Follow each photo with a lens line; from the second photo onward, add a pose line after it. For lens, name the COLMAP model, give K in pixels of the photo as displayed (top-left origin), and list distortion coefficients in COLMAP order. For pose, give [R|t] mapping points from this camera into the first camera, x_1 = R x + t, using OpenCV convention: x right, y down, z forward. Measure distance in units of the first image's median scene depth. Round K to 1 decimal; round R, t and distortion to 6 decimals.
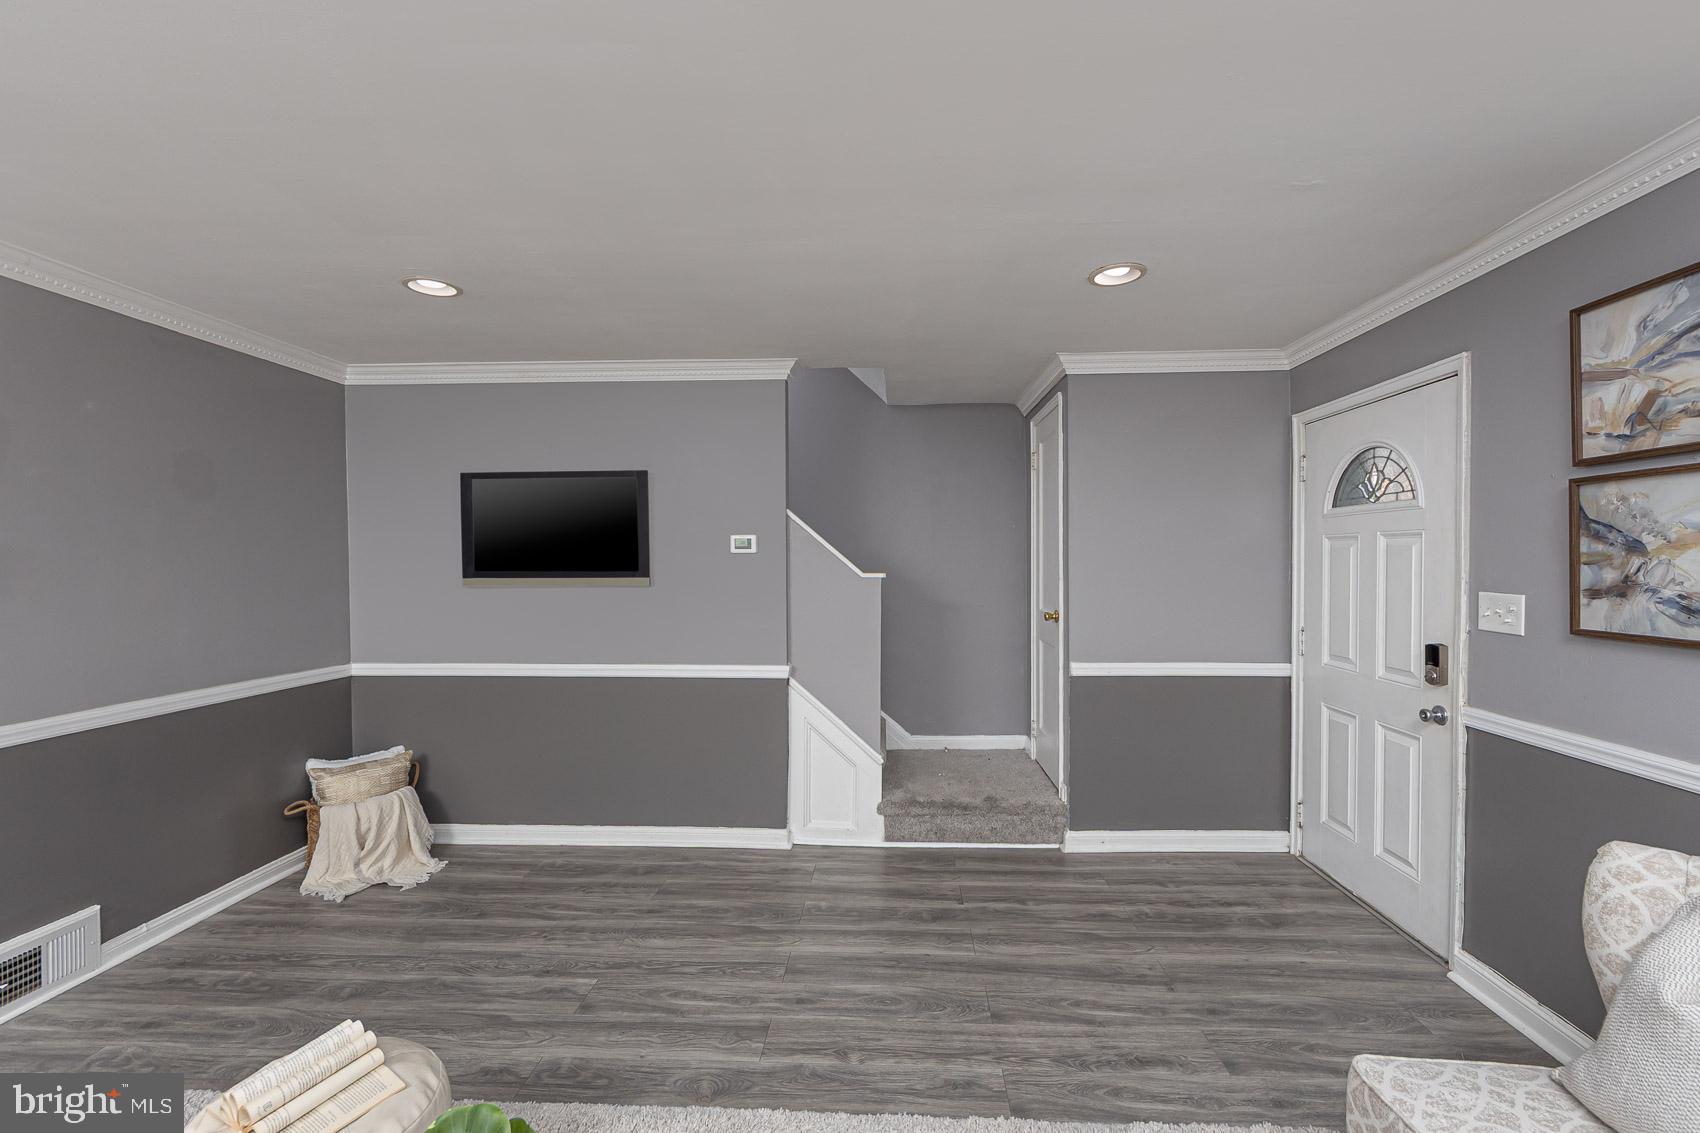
lens RADIAL K [[742.2, 0, 860.1], [0, 742.2, 570.3], [0, 0, 1]] dist [0.004291, -0.000928]
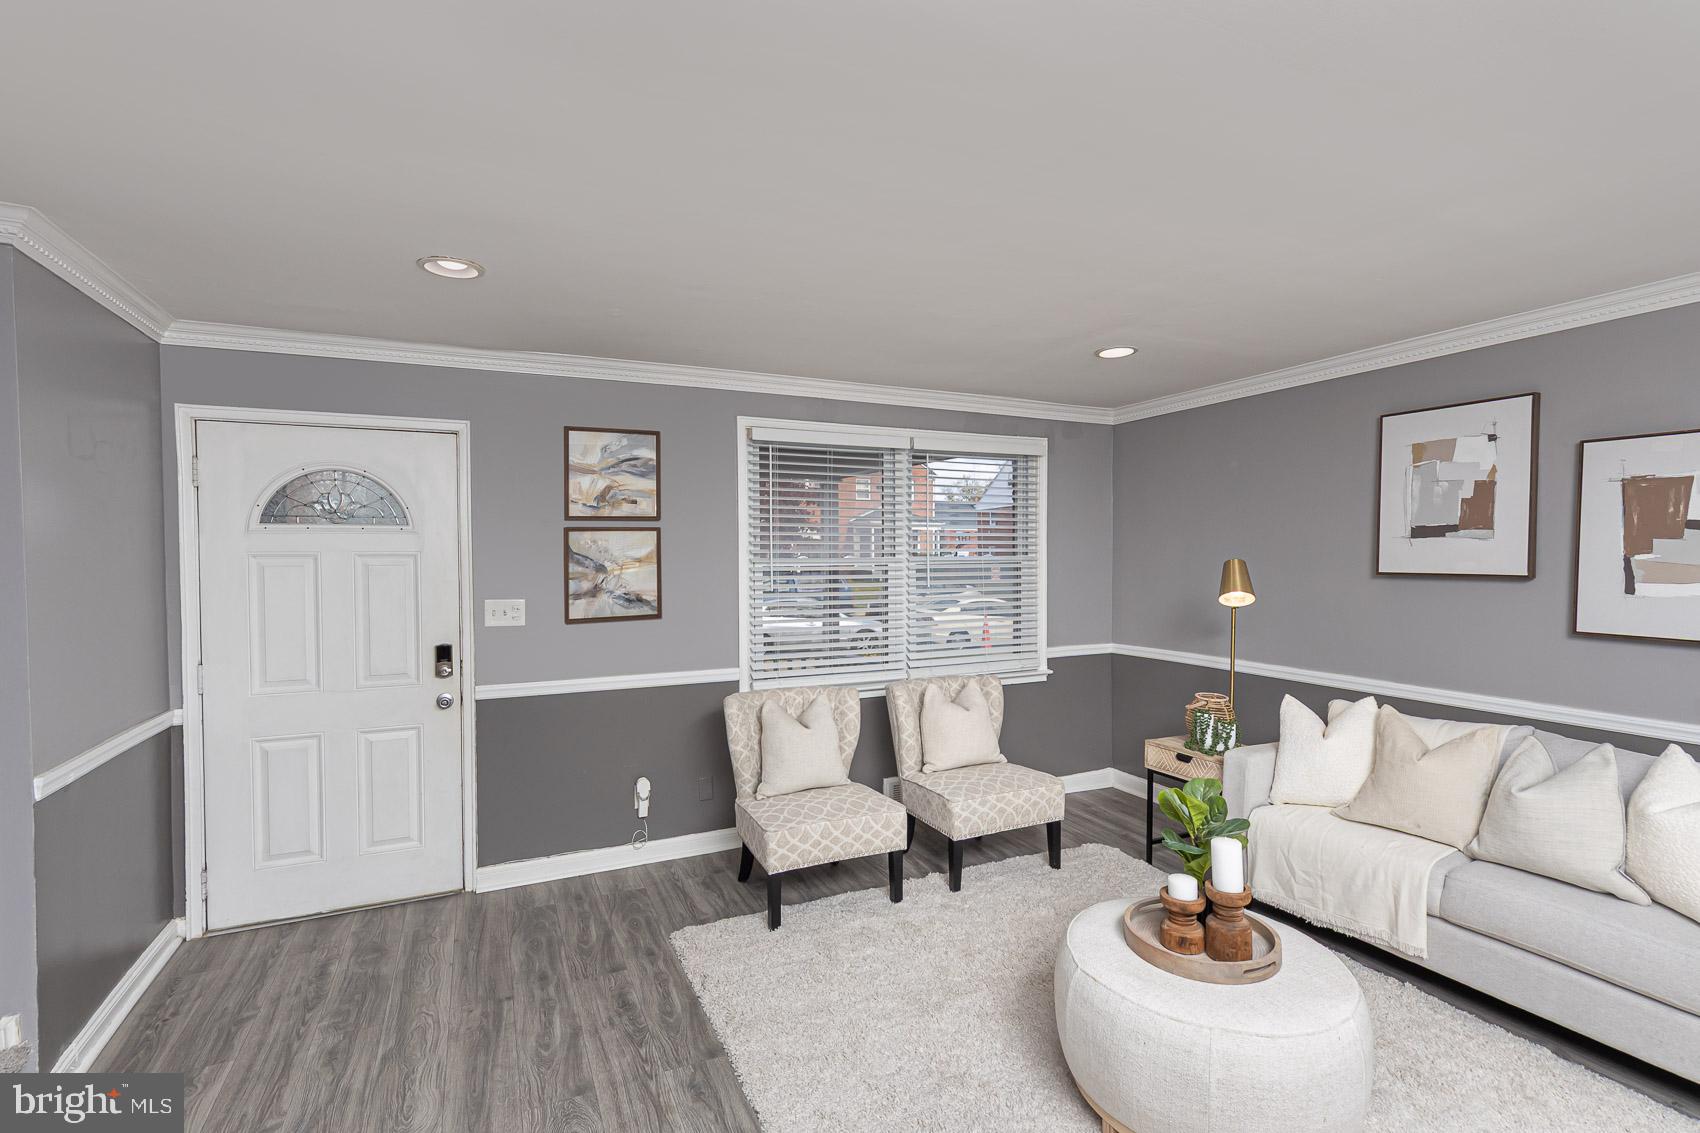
lens RADIAL K [[803.8, 0, 883.4], [0, 803.8, 565.4], [0, 0, 1]] dist [0.009958, 0.000509]
pose [[-0.505651, -0.024130, 0.862401, -0.967566], [0.009358, 0.999397, 0.033450, -0.092818], [-0.862687, 0.024984, -0.505120, 1.317348]]
